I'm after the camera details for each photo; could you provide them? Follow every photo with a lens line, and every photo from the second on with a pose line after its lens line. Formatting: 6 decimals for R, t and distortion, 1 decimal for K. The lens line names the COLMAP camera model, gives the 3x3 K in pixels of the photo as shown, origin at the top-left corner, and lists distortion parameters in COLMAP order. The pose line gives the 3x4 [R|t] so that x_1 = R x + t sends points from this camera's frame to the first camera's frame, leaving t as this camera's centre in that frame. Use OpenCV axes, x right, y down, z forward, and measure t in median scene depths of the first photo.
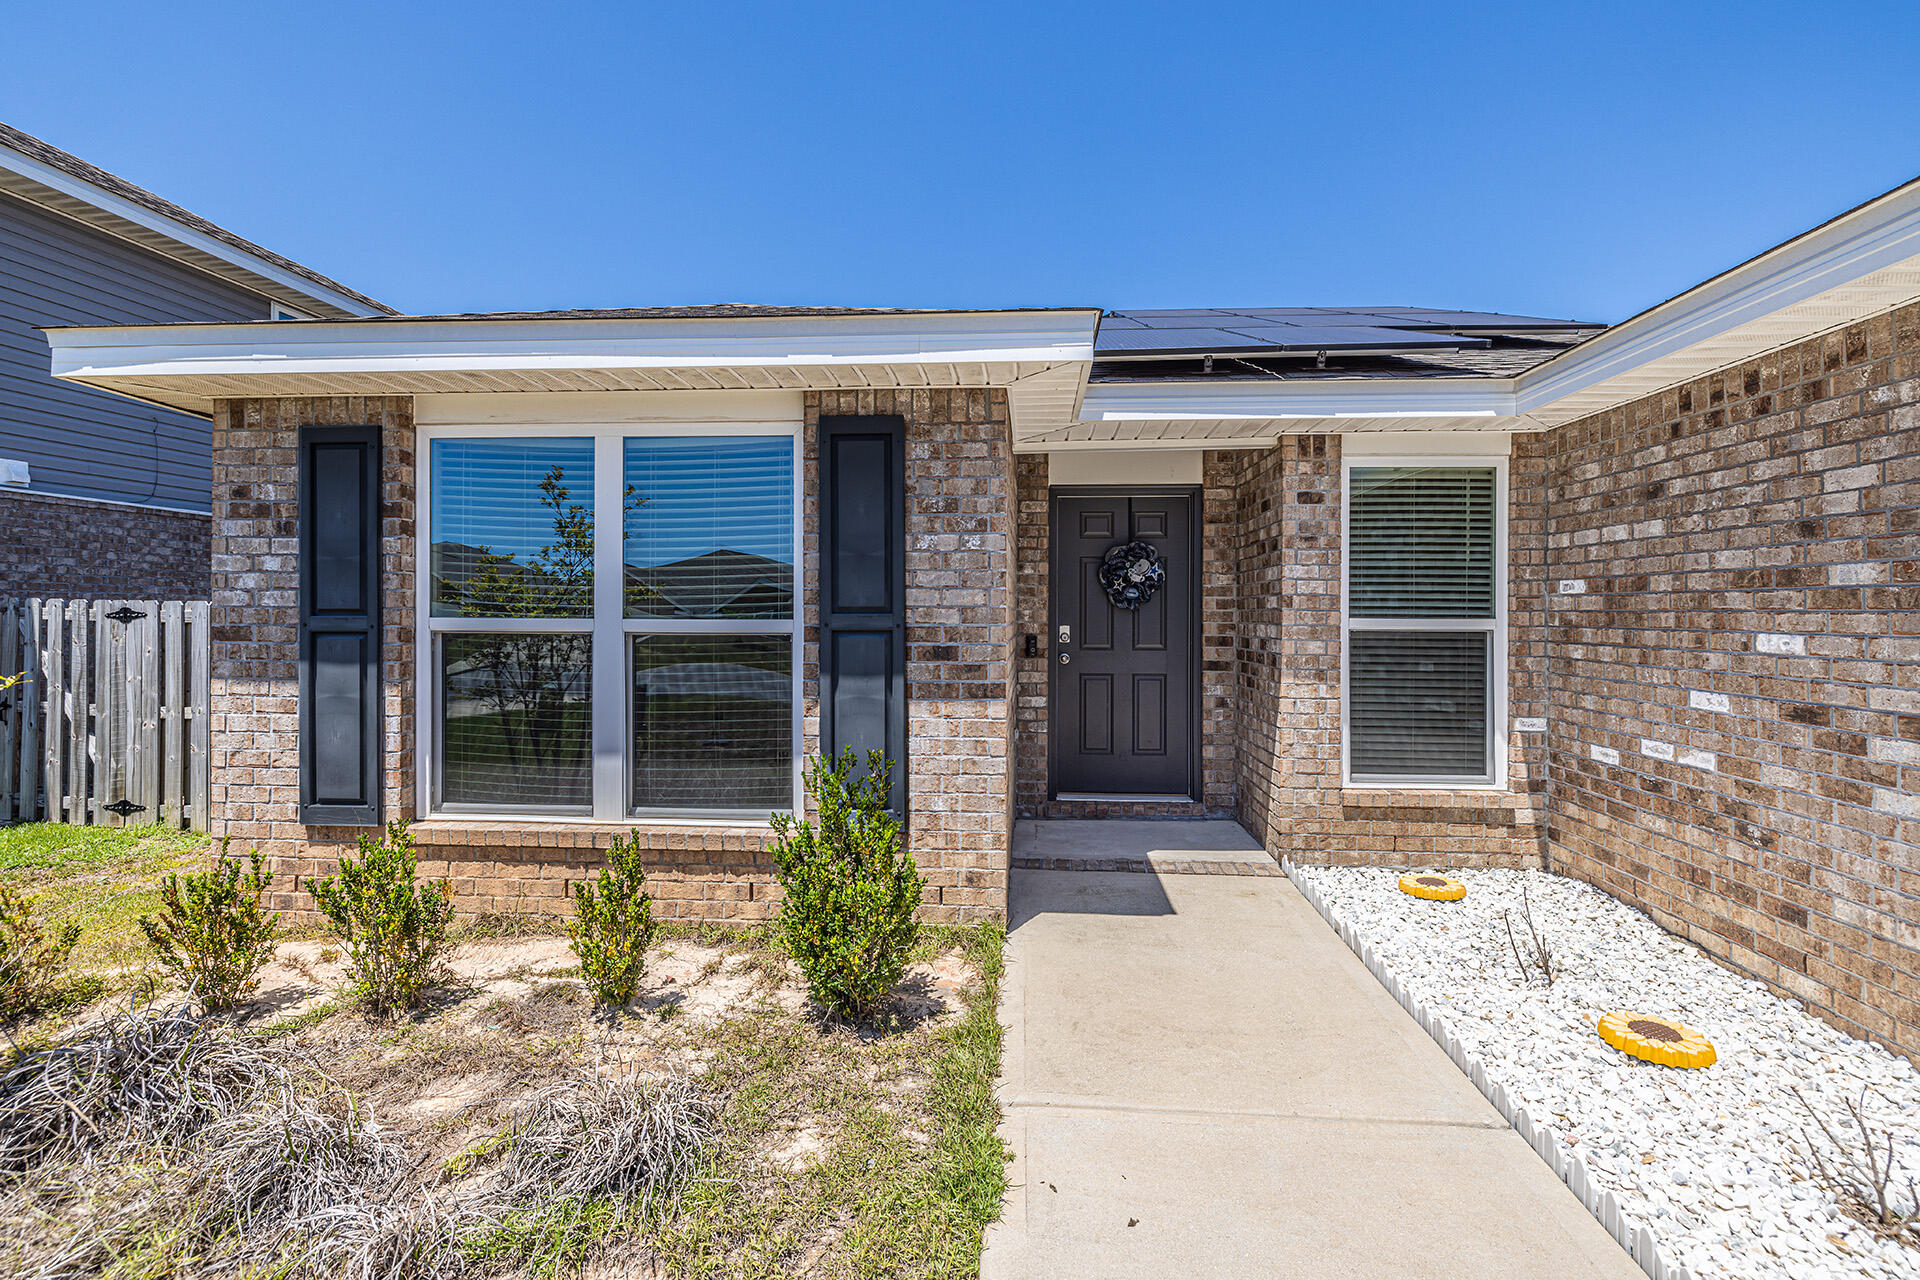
lens RADIAL K [[1148.8, 0, 970.7], [0, 1148.8, 630.4], [0, 0, 1]] dist [-0.000241, 0.000817]
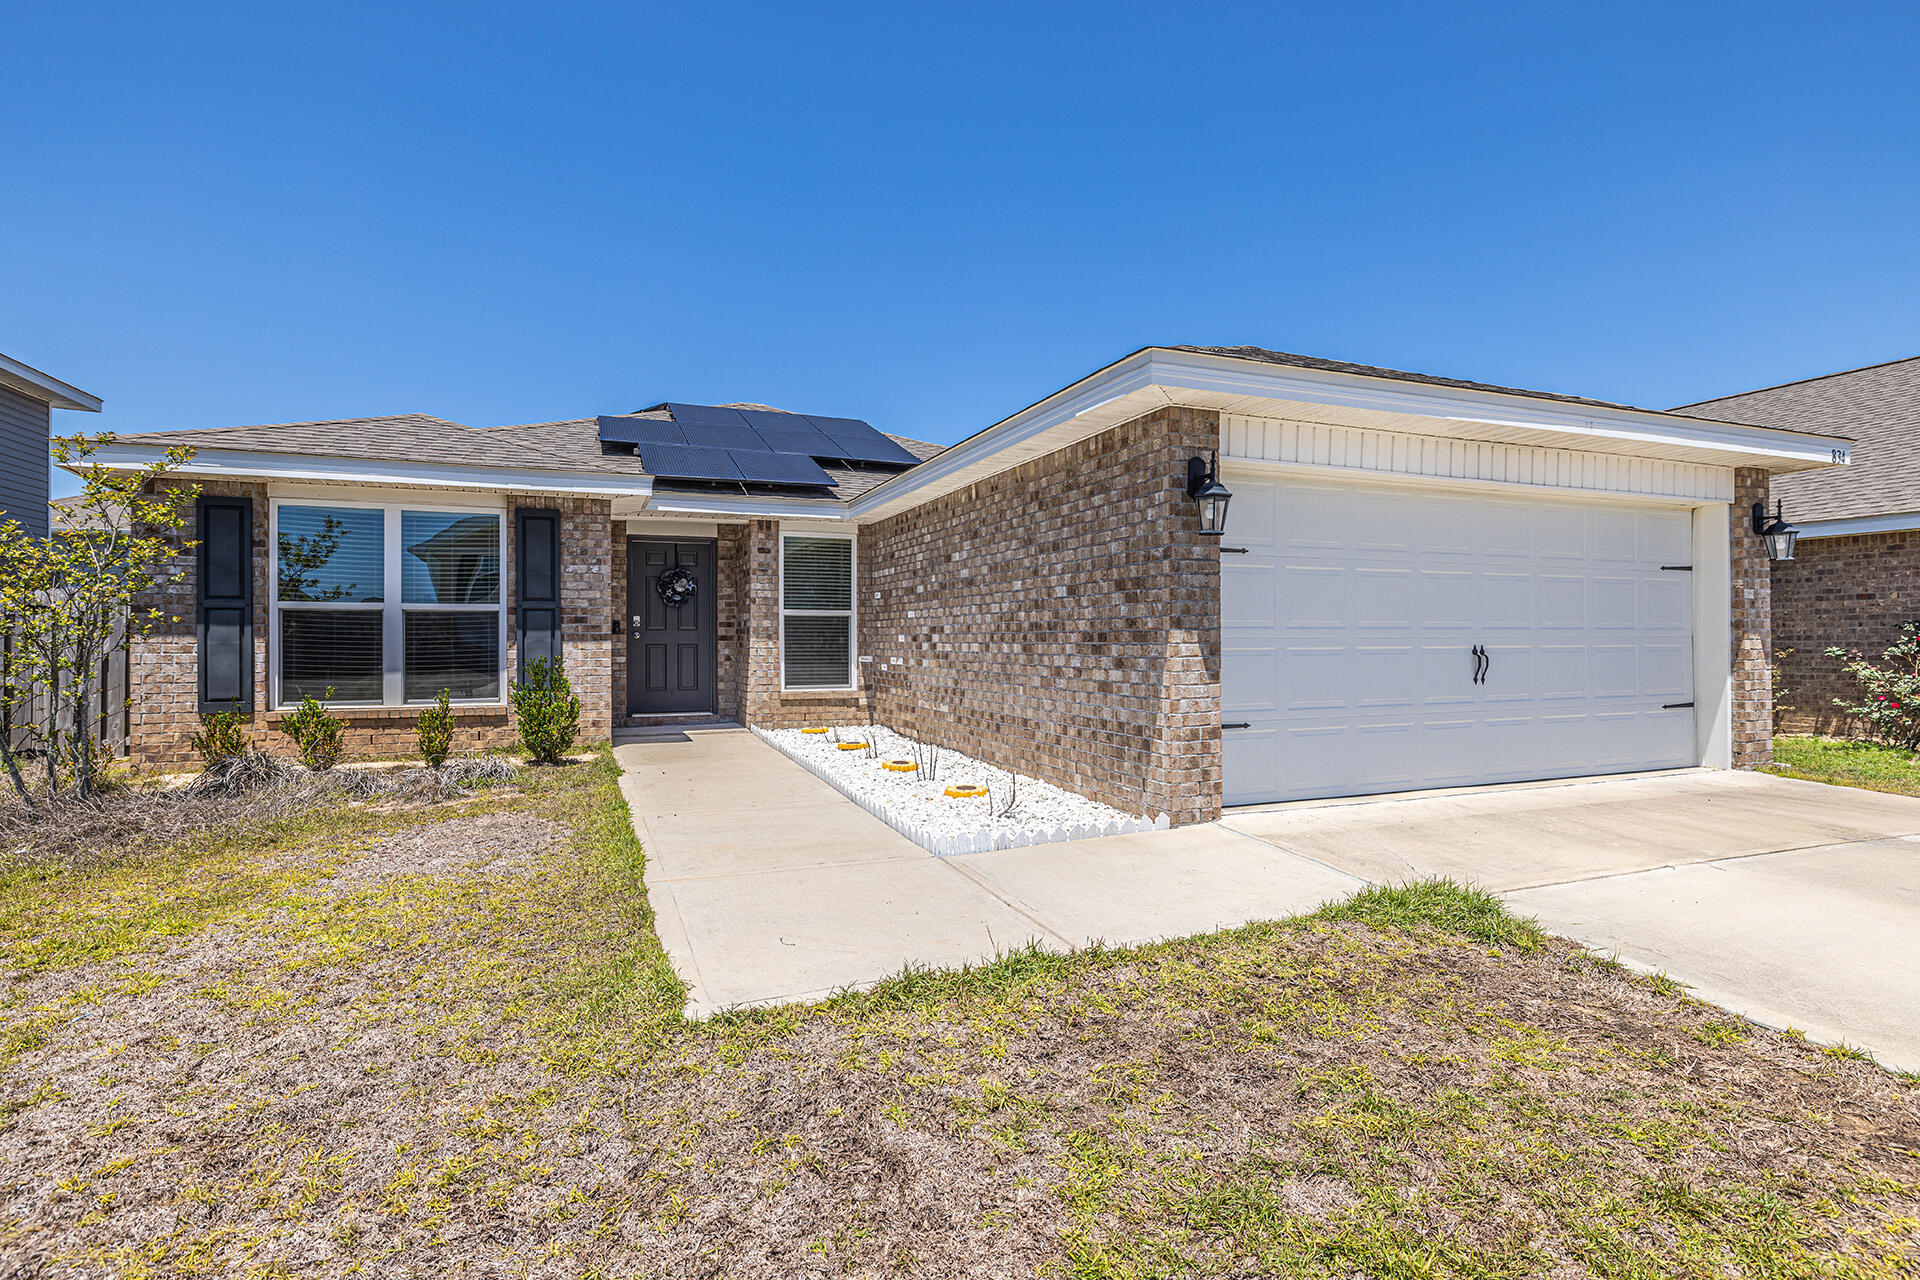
lens RADIAL K [[940.7, 0, 974.6], [0, 940.7, 638.0], [0, 0, 1]] dist [-0.003302, -0.000398]
pose [[0.908238, -0.003621, 0.418439, -0.083753], [0.003729, 0.999993, 0.000560, 0.051943], [-0.418438, 0.001052, 0.908245, -0.856862]]
